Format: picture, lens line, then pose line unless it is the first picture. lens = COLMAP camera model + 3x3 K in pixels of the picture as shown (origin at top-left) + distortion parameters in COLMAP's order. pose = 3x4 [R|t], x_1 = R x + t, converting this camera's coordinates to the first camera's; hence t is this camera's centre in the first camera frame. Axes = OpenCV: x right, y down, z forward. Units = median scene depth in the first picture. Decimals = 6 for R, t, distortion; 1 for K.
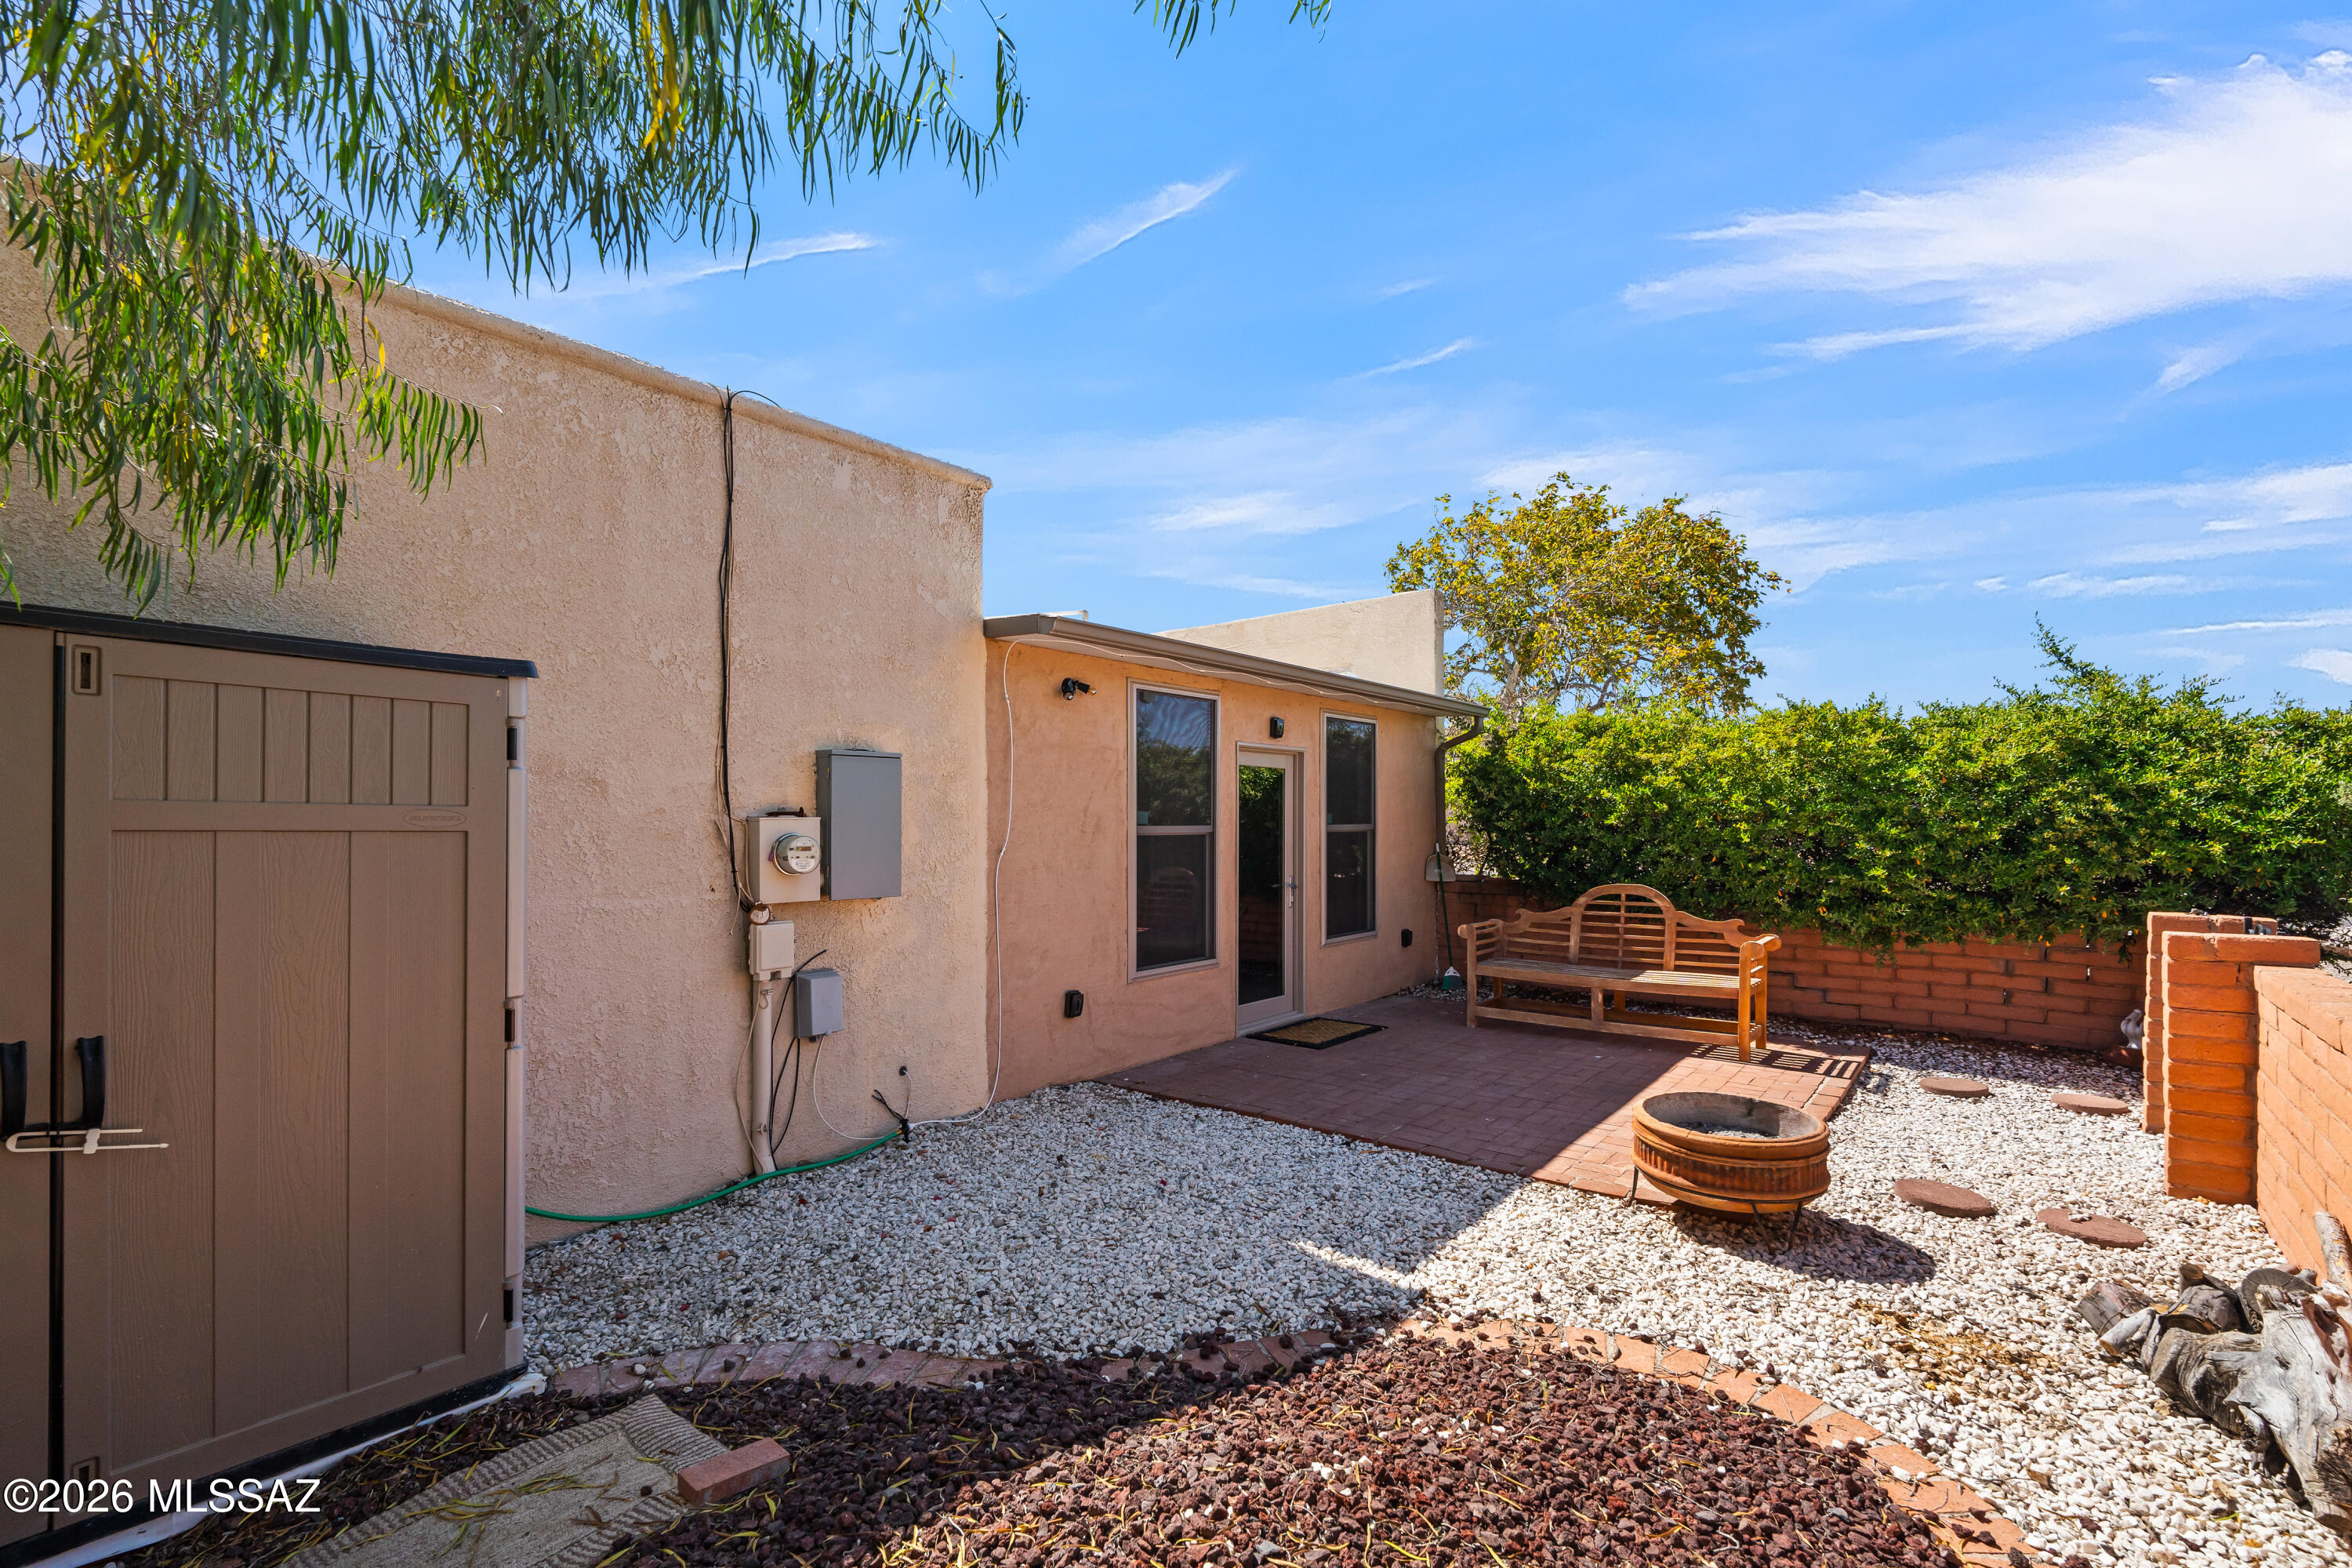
lens RADIAL K [[1034.7, 0, 1180.2], [0, 1034.7, 821.5], [0, 0, 1]] dist [-0.001013, -0.000033]
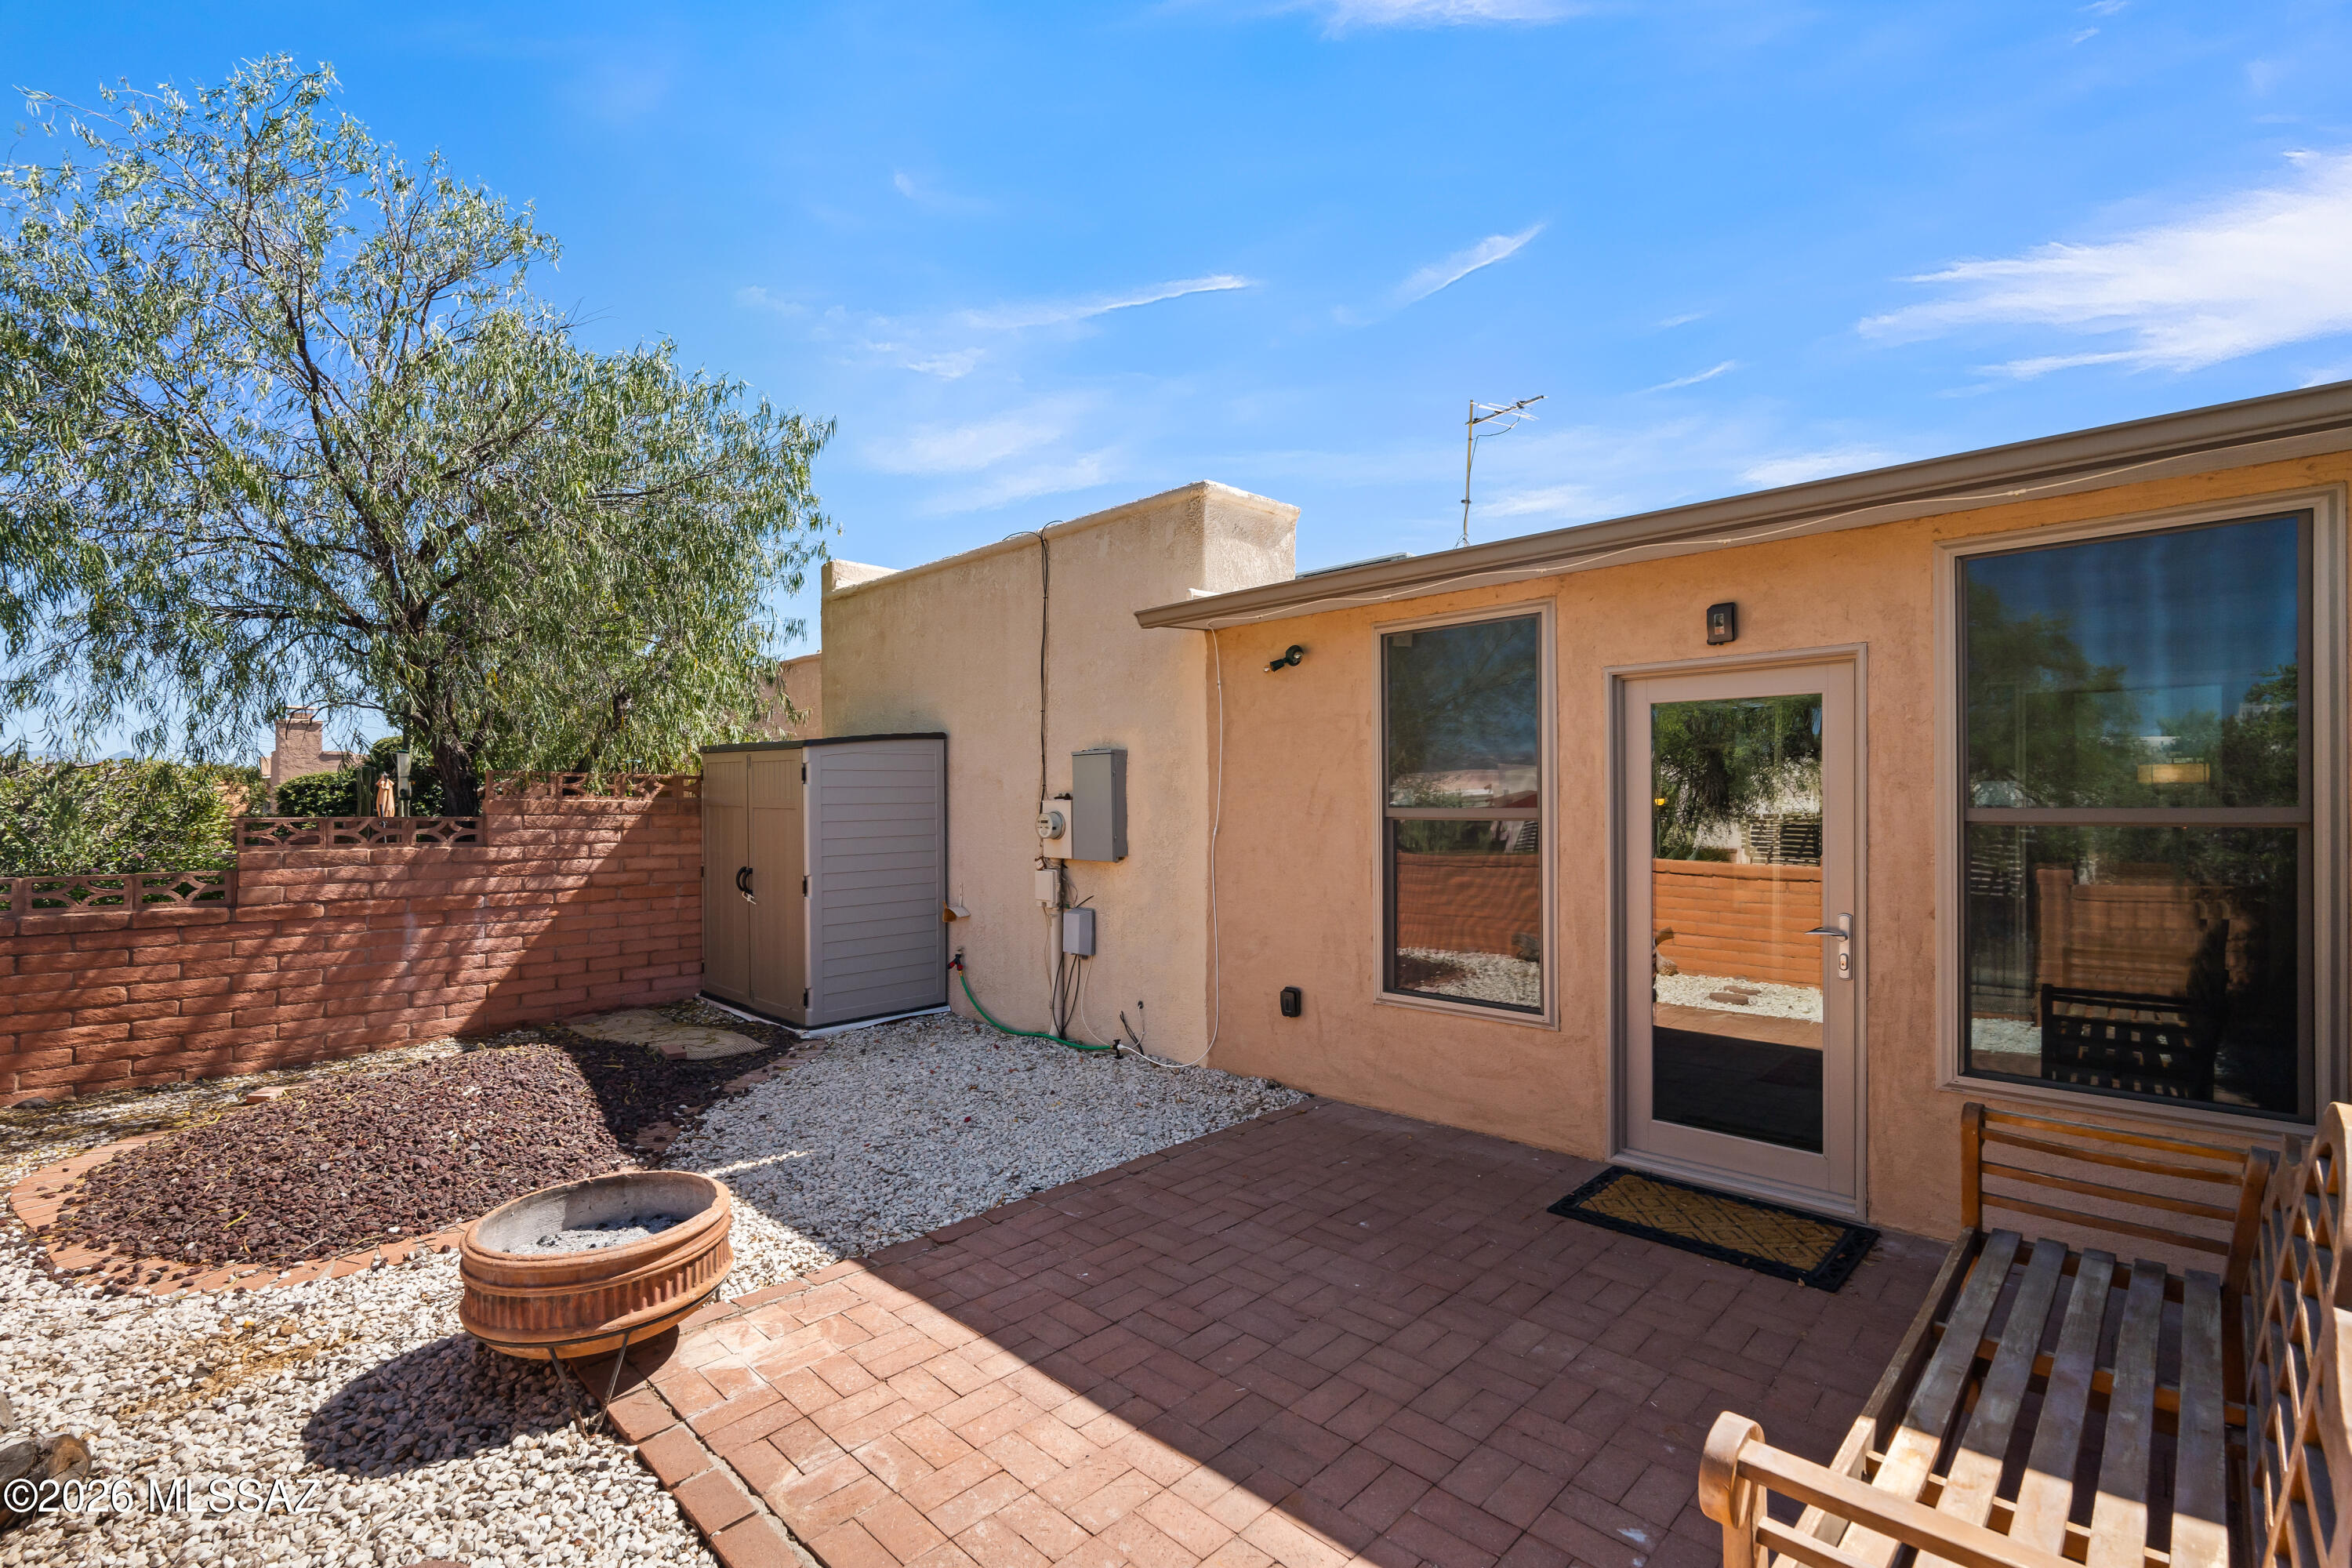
lens RADIAL K [[1029.4, 0, 1173.6], [0, 1029.4, 796.8], [0, 0, 1]] dist [-0.001606, -0.000007]
pose [[-0.086278, 0.002299, -0.996268, 0.894835], [0.009484, 0.999954, 0.001486, -0.008069], [0.996226, -0.009320, -0.086296, 1.075229]]
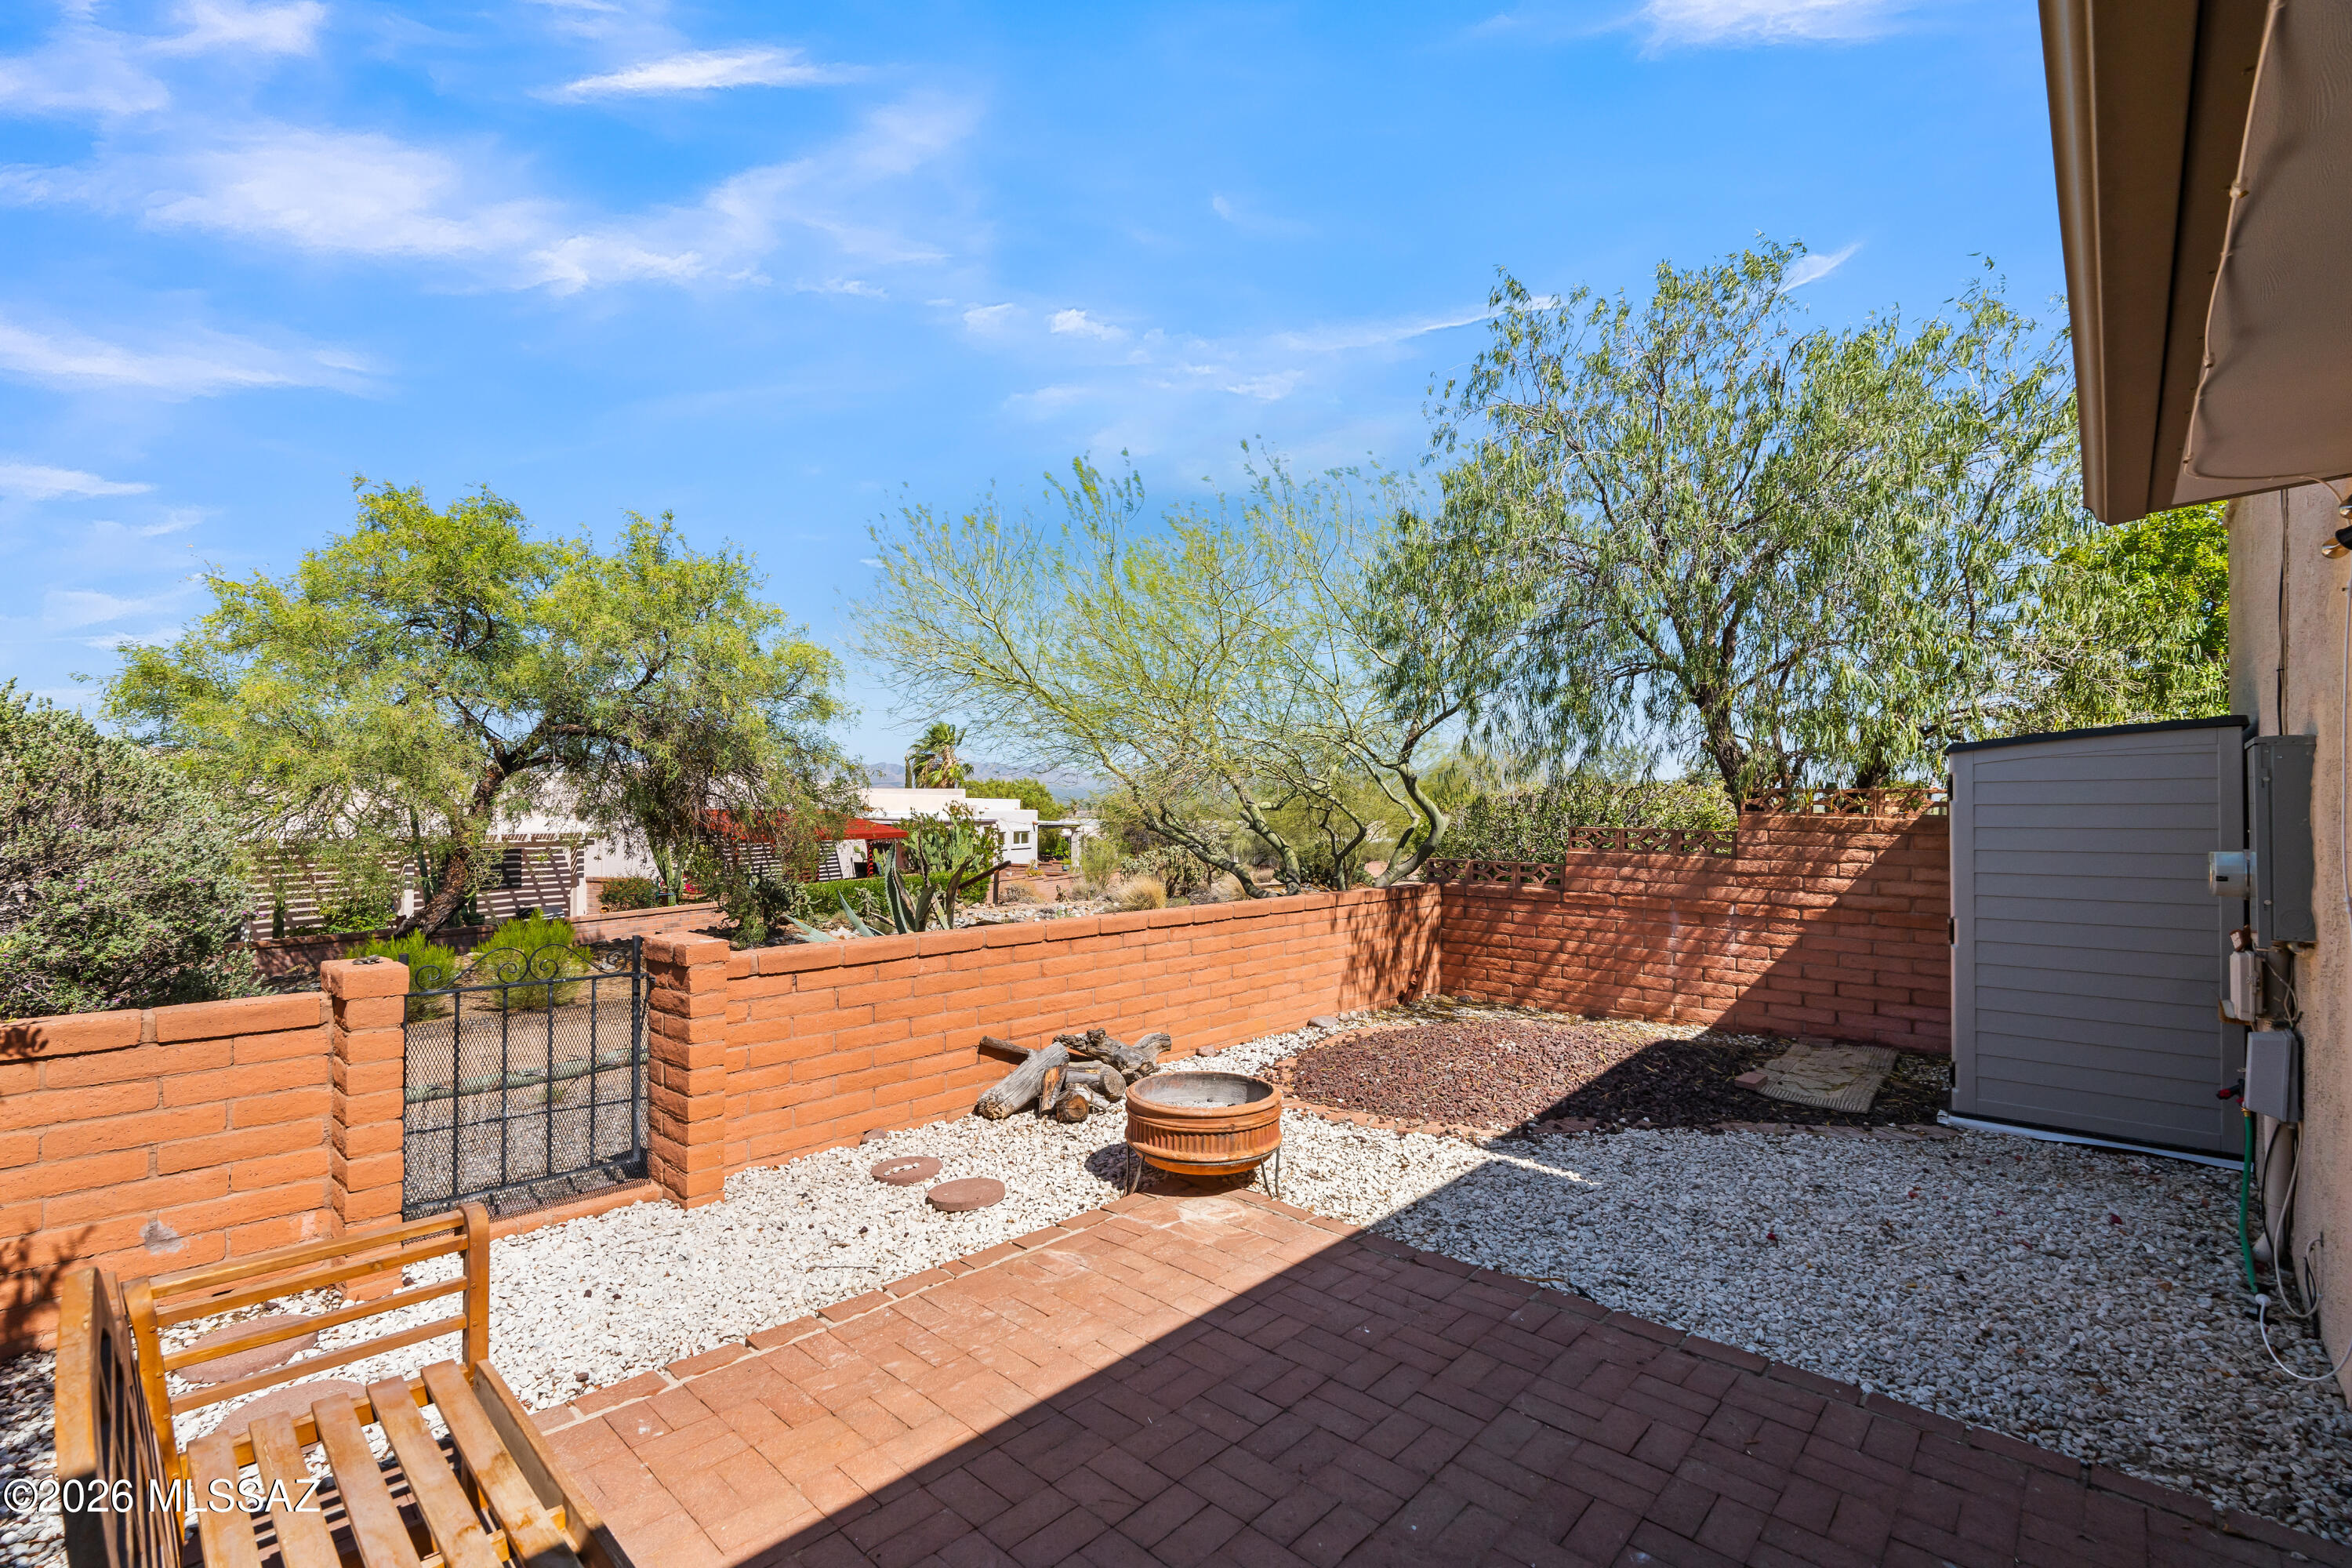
lens RADIAL K [[1041.2, 0, 1171.6], [0, 1041.2, 805.8], [0, 0, 1]] dist [-0.004246, -0.000238]
pose [[-0.998362, -0.000977, 0.057211, 0.363896], [-0.001323, 0.999981, -0.006024, -0.014115], [-0.057204, -0.006090, -0.998344, 1.559093]]
